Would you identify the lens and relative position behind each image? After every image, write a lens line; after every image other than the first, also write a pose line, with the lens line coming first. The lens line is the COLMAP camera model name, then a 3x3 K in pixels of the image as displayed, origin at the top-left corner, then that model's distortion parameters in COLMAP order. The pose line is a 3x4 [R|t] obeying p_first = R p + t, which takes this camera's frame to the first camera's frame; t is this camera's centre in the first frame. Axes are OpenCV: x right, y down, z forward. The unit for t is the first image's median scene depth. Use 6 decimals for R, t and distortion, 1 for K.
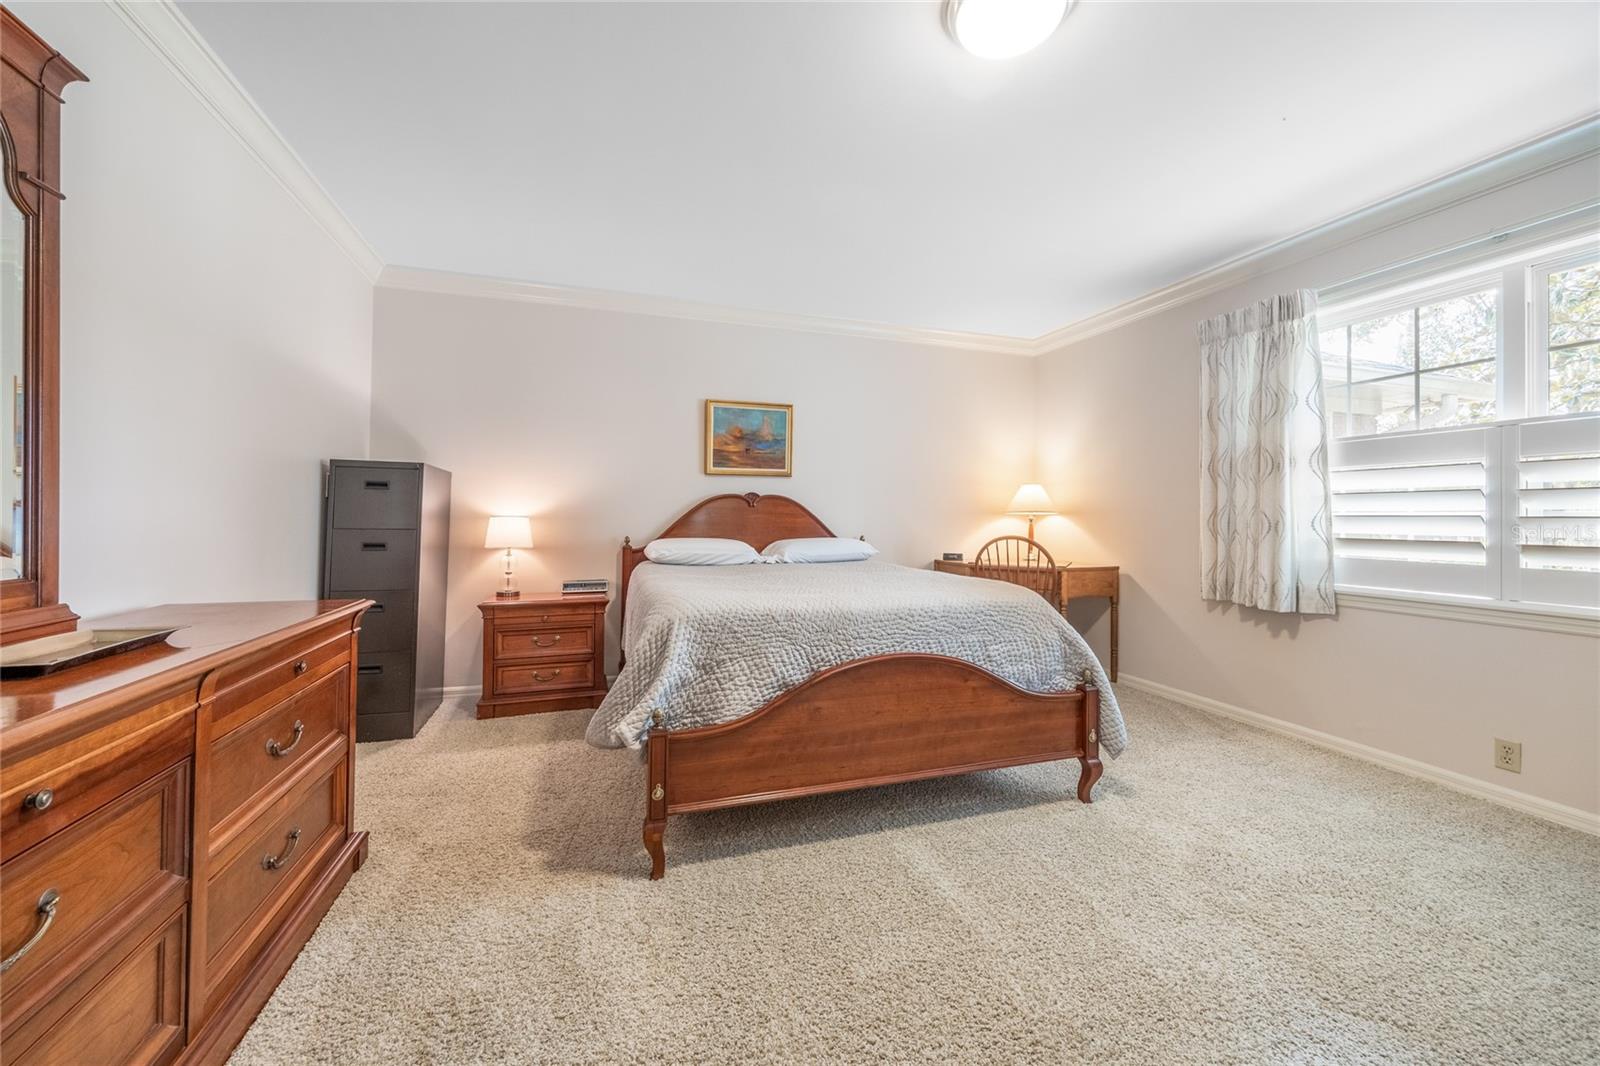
lens RADIAL K [[612.2, 0, 799.8], [0, 612.2, 518.3], [0, 0, 1]] dist [-0.002830, -0.000300]
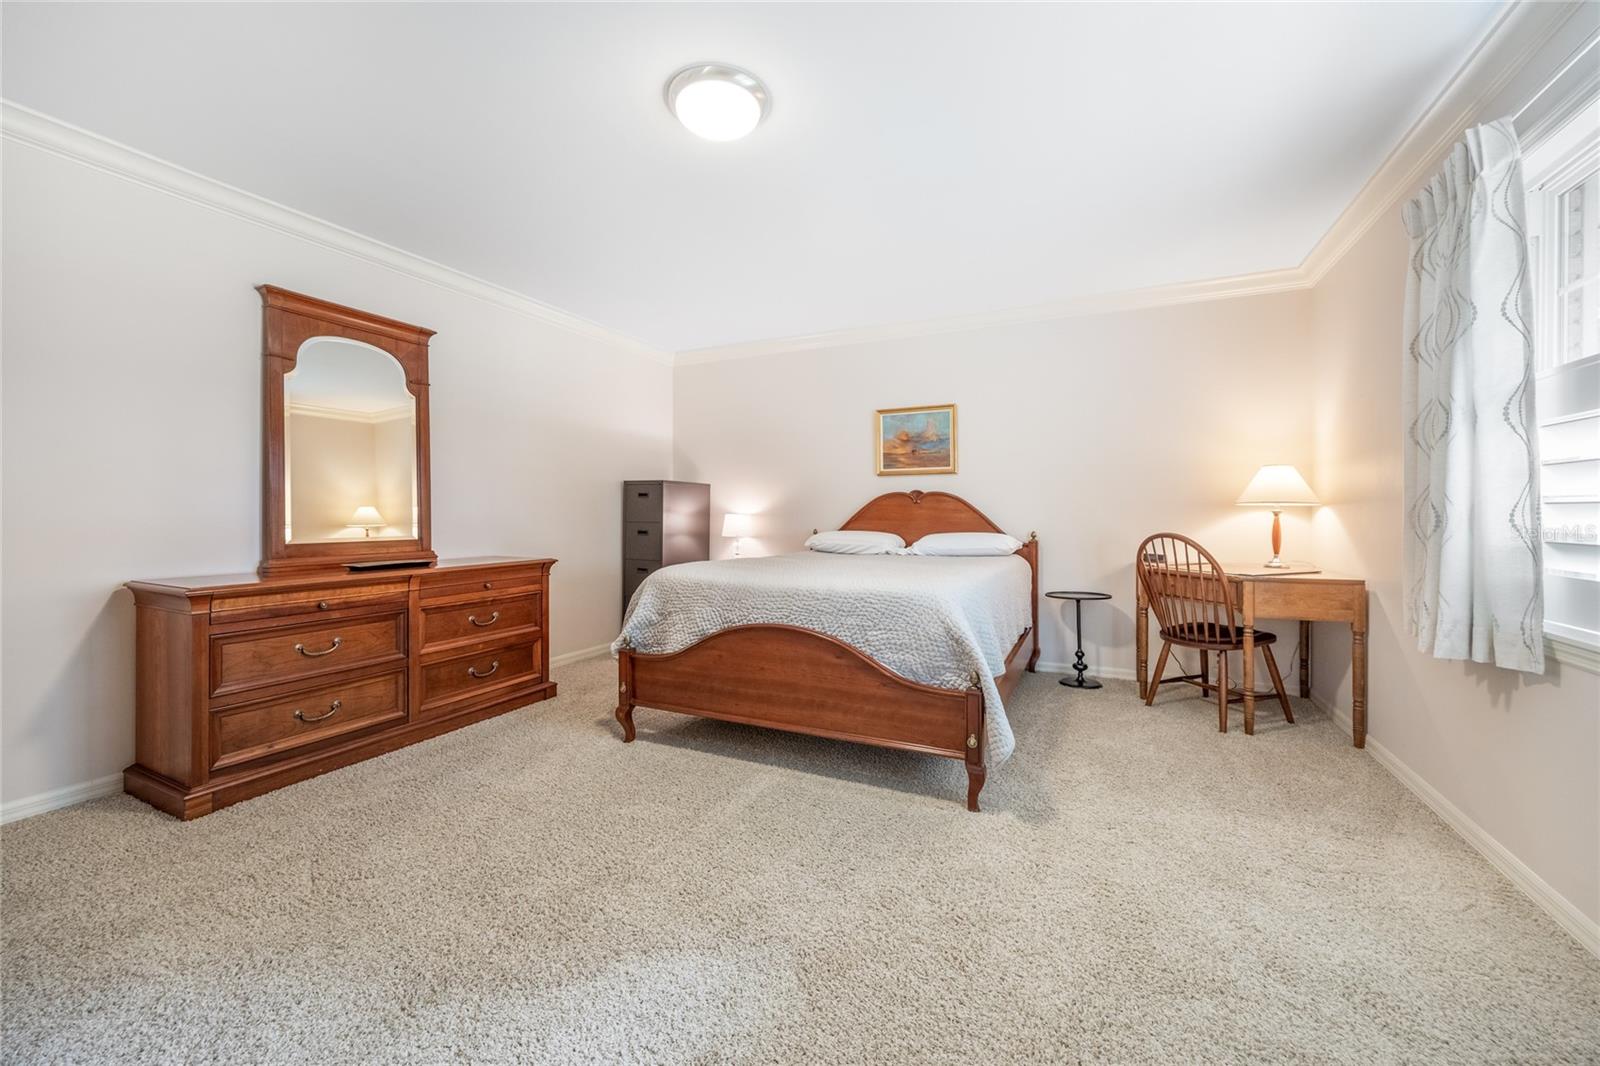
lens RADIAL K [[612.2, 0, 812.7], [0, 612.2, 525.2], [0, 0, 1]] dist [-0.002830, -0.000300]
pose [[0.732576, 0.005224, -0.680665, 0.755917], [0.005905, 0.999884, 0.014030, 0.005431], [0.680660, -0.014298, 0.732460, 0.112911]]
